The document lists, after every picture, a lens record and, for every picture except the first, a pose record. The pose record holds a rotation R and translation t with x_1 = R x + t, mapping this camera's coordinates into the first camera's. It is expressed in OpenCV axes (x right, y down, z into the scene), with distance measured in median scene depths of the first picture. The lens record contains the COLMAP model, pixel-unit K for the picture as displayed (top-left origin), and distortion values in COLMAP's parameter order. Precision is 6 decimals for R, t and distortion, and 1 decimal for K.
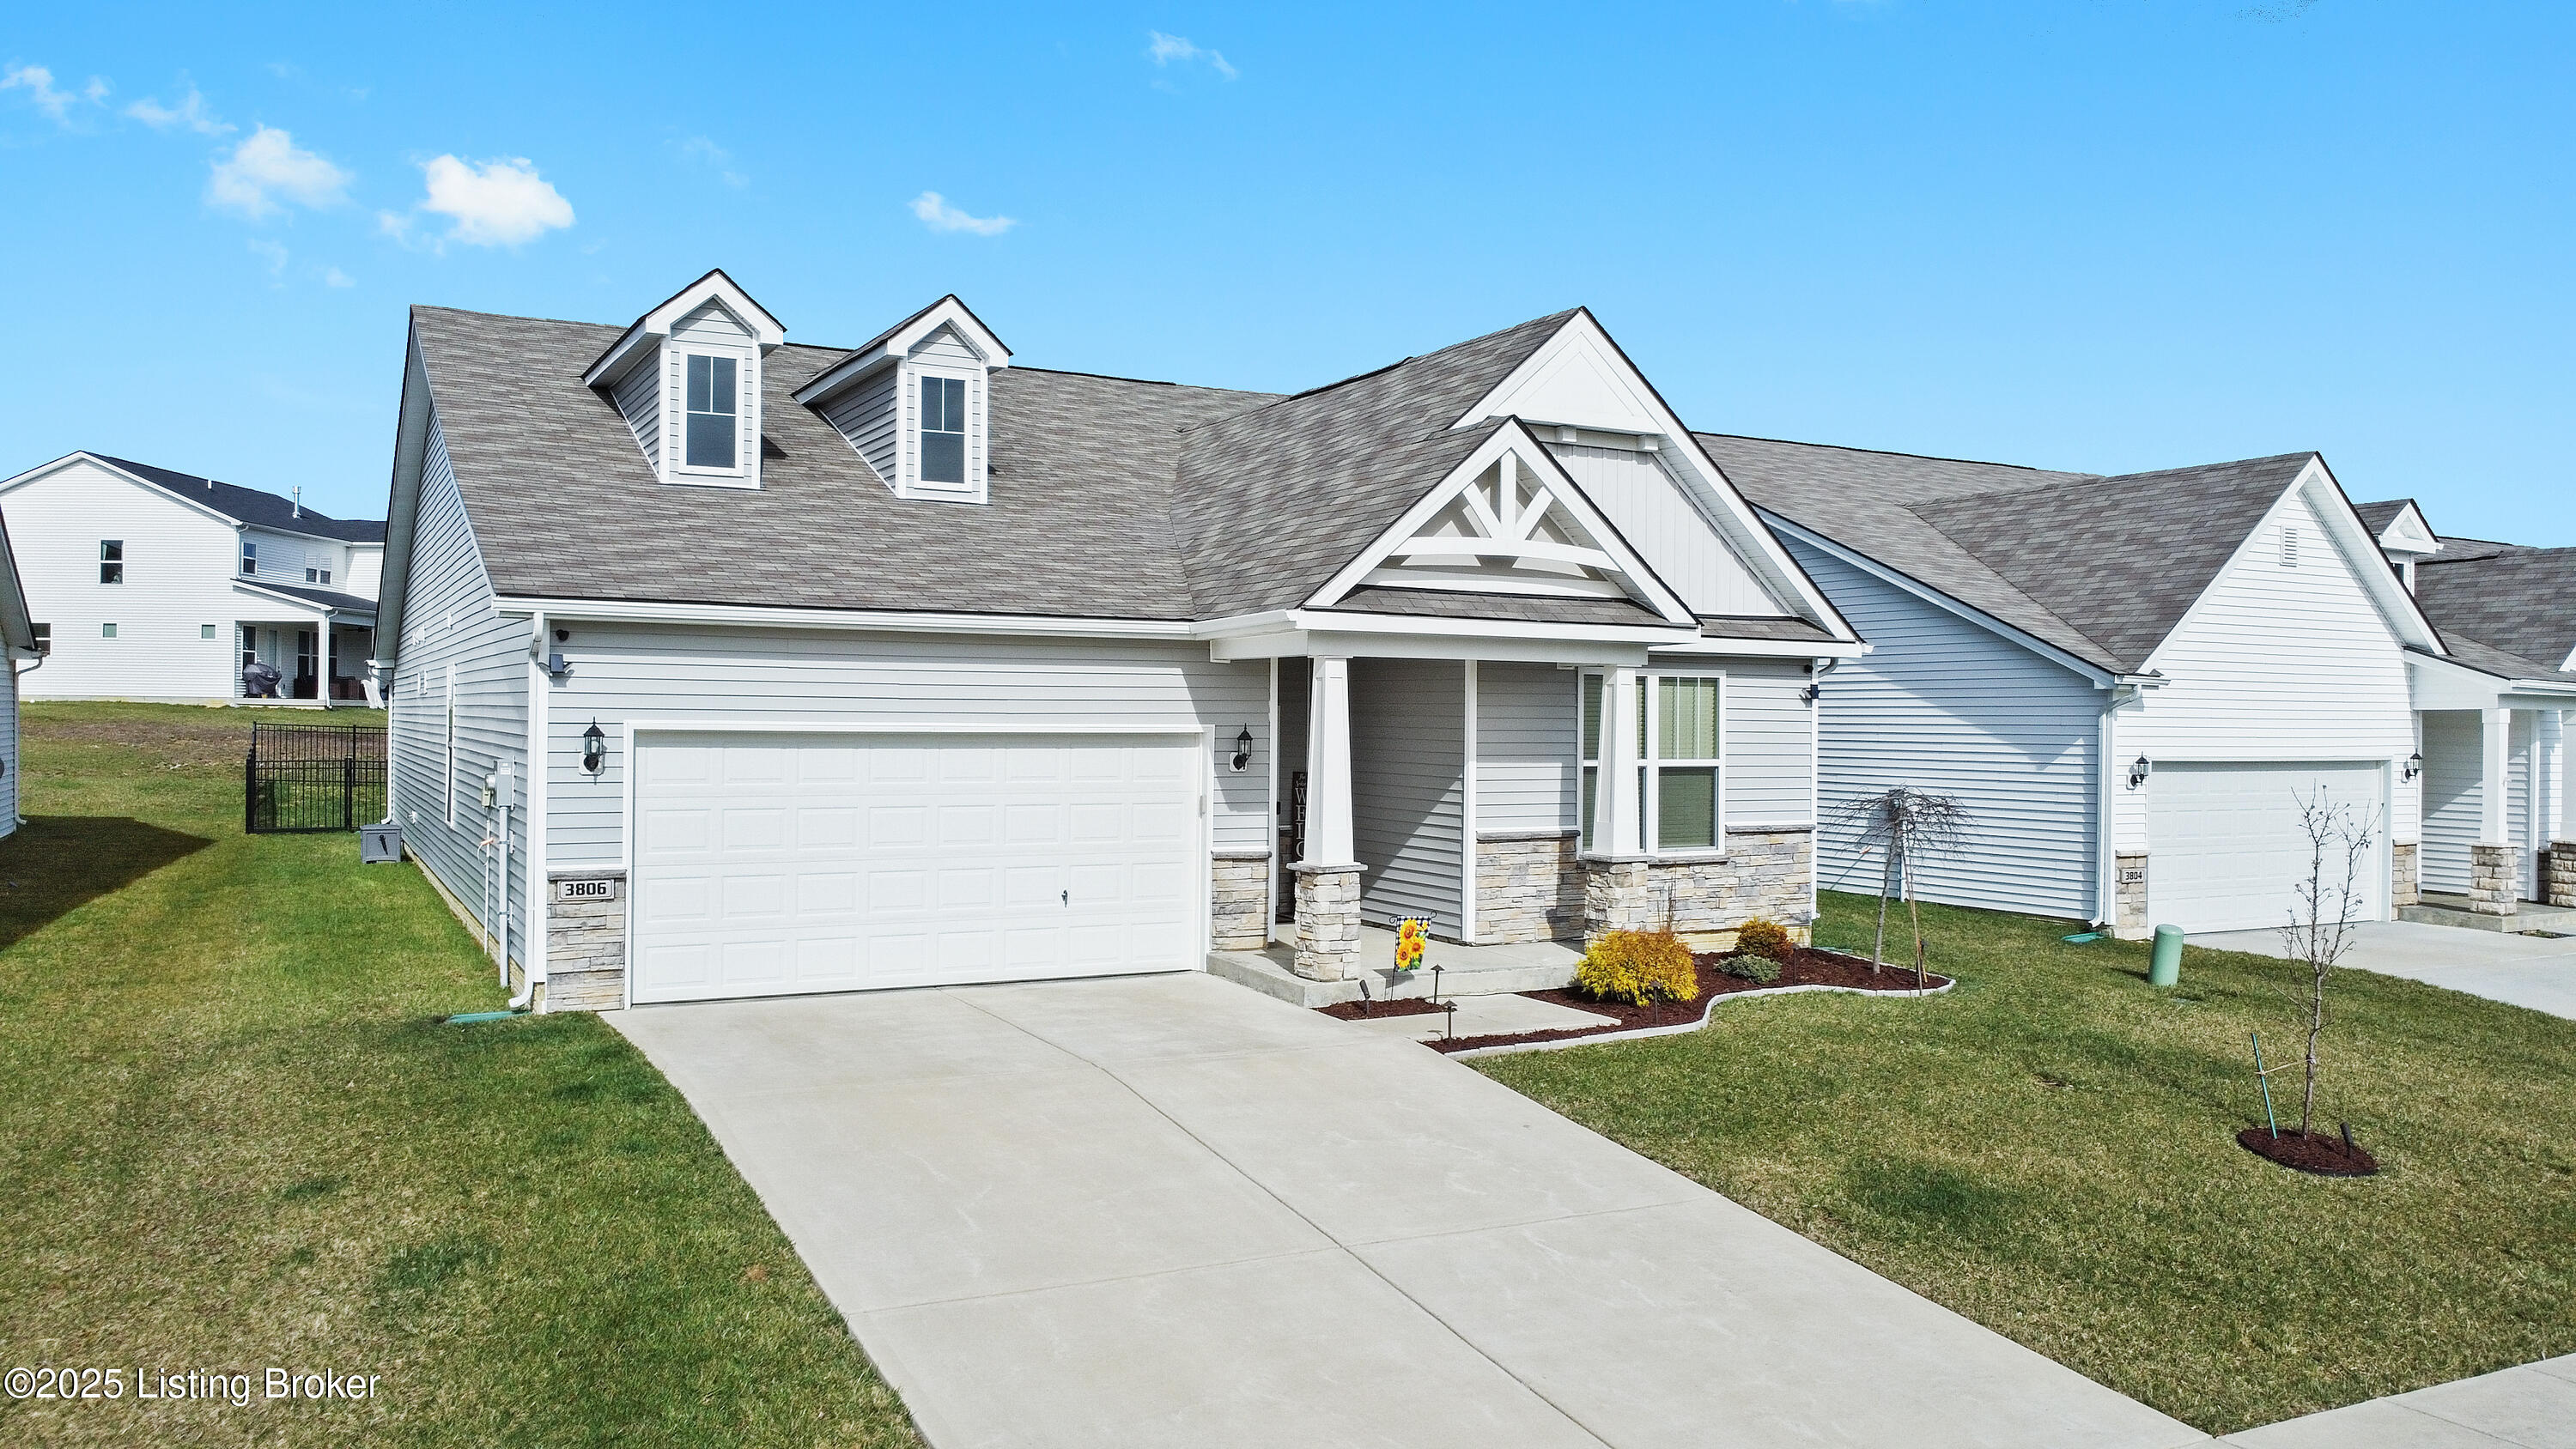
lens RADIAL K [[1880.2, 0, 1296.7], [0, 1880.2, 730.1], [0, 0, 1]] dist [-0.004608, -0.058667]
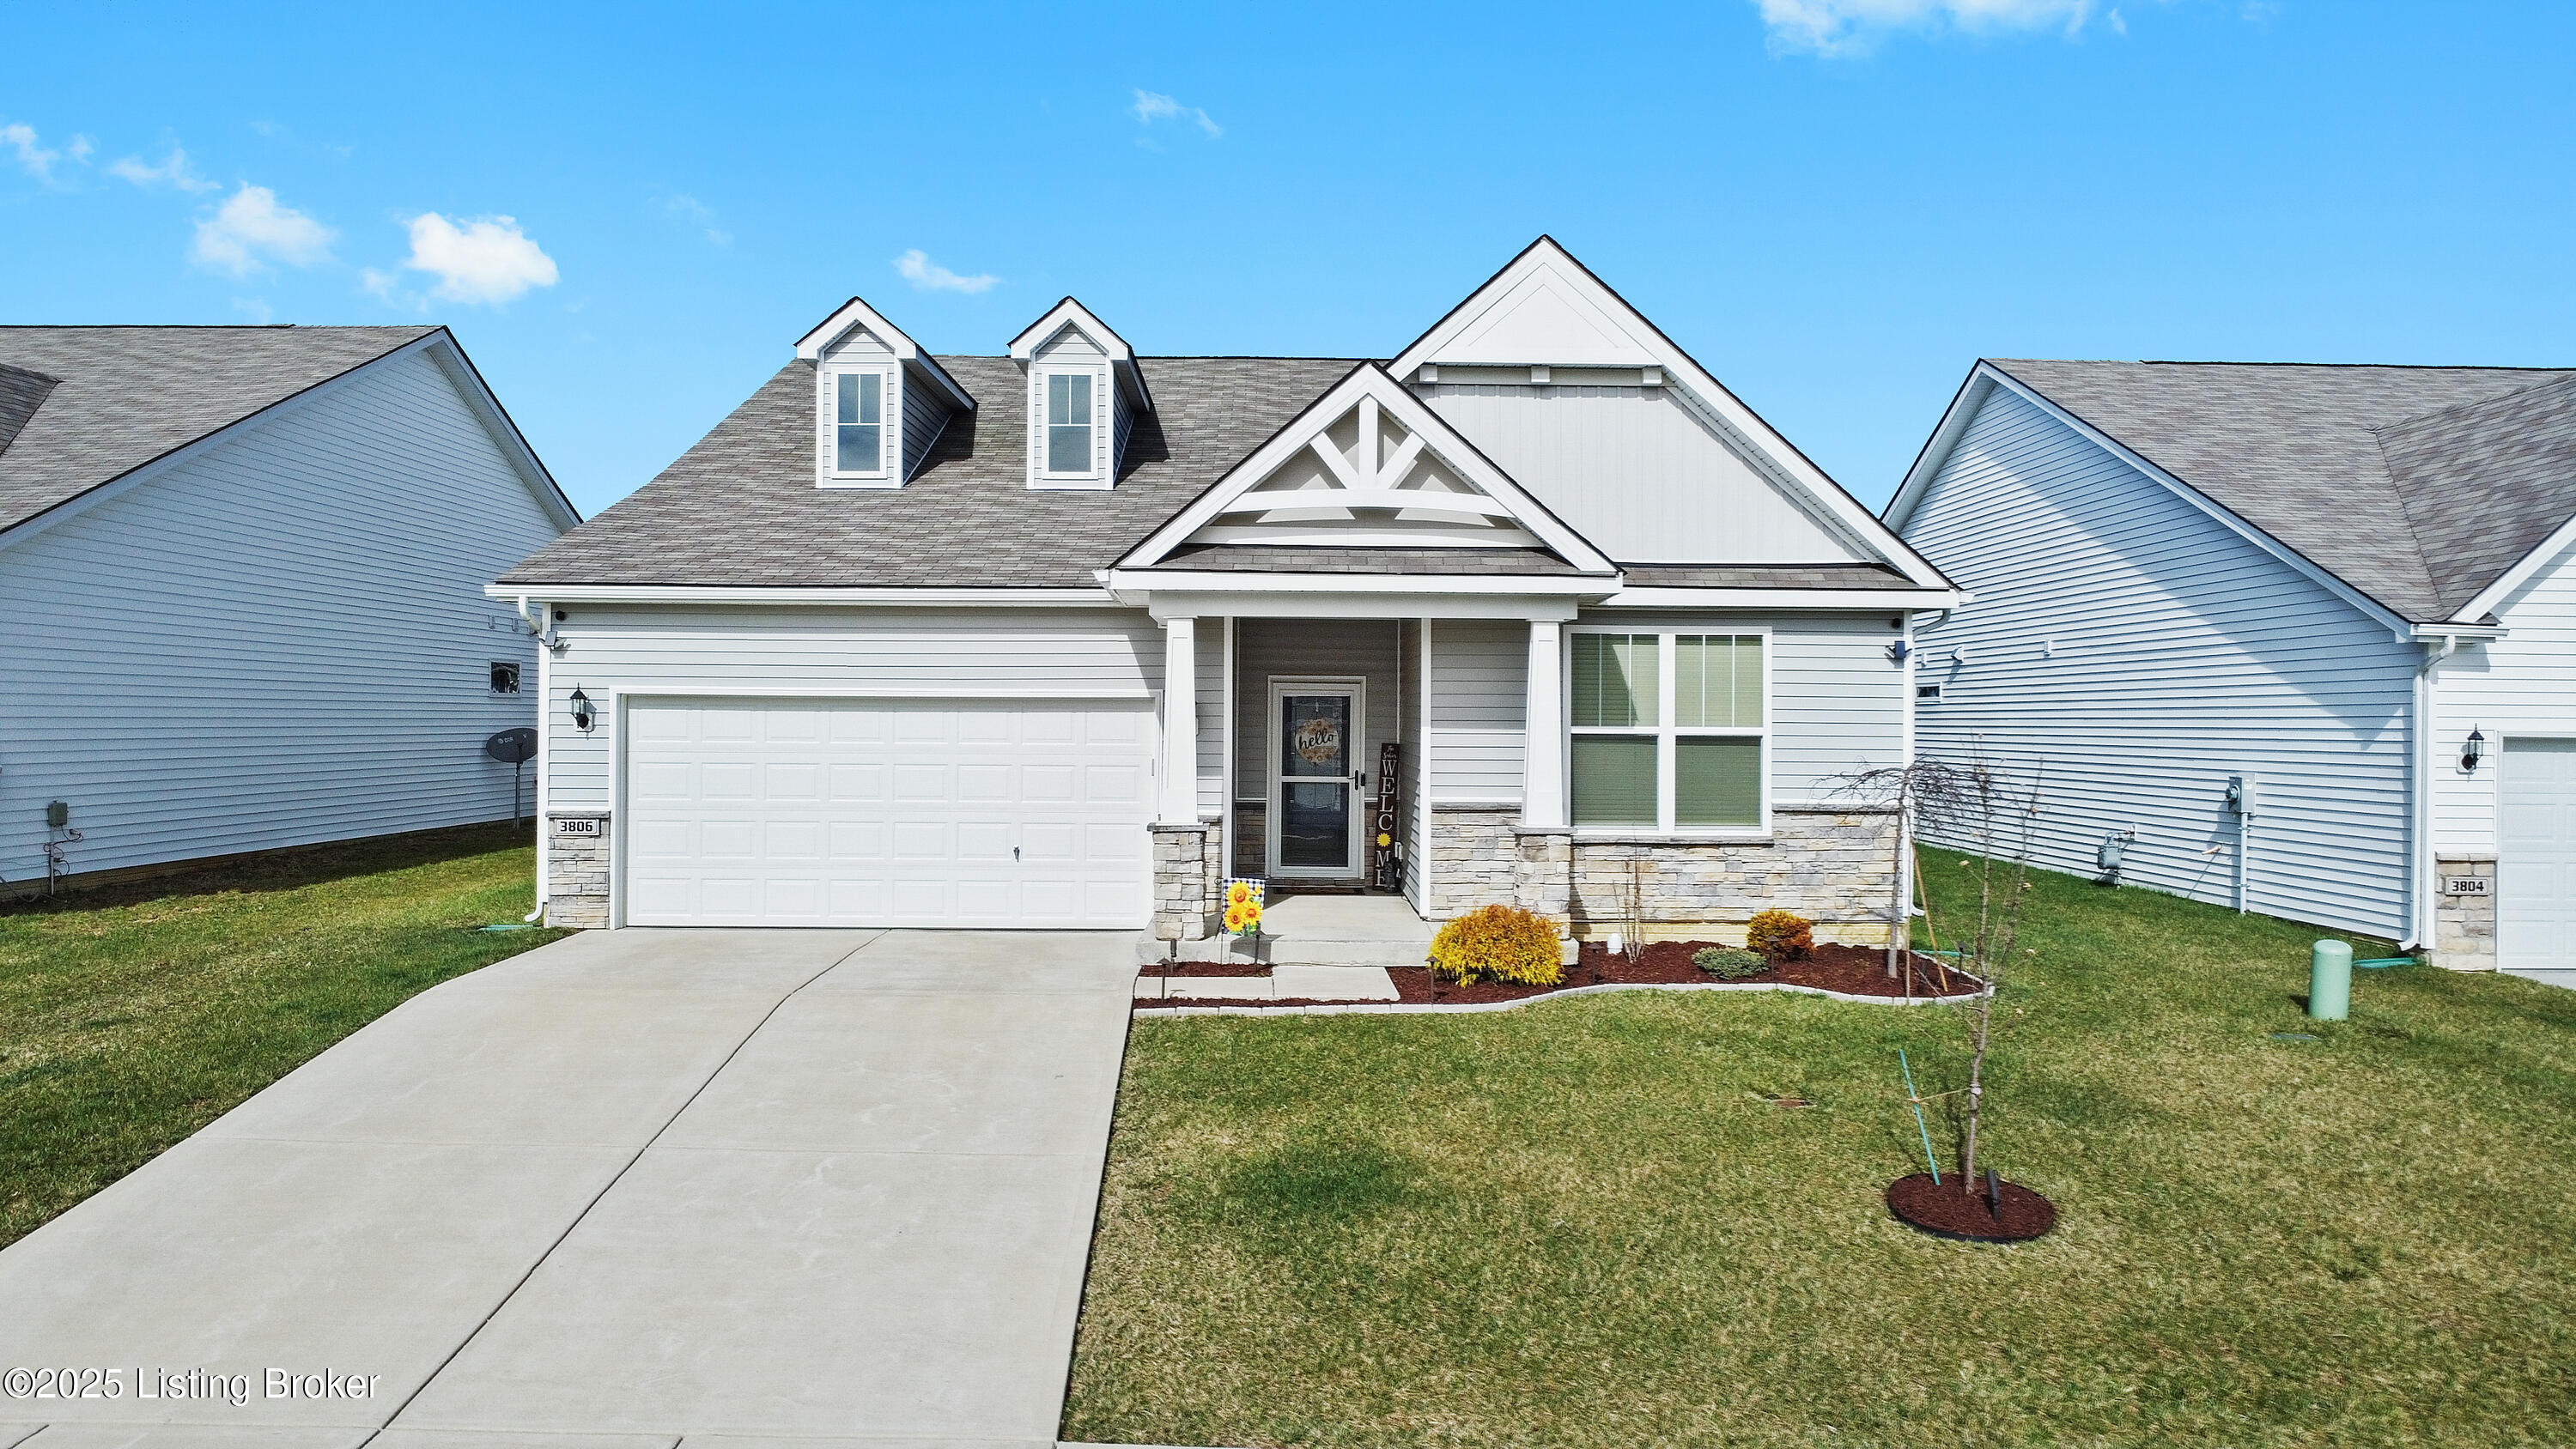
lens RADIAL K [[1880.2, 0, 1296.7], [0, 1880.2, 730.1], [0, 0, 1]] dist [-0.004608, -0.058667]
pose [[0.881095, -0.001430, -0.472938, 0.479204], [-0.001553, 0.999981, -0.005916, 0.023823], [0.472937, 0.005947, 0.881076, 0.129429]]
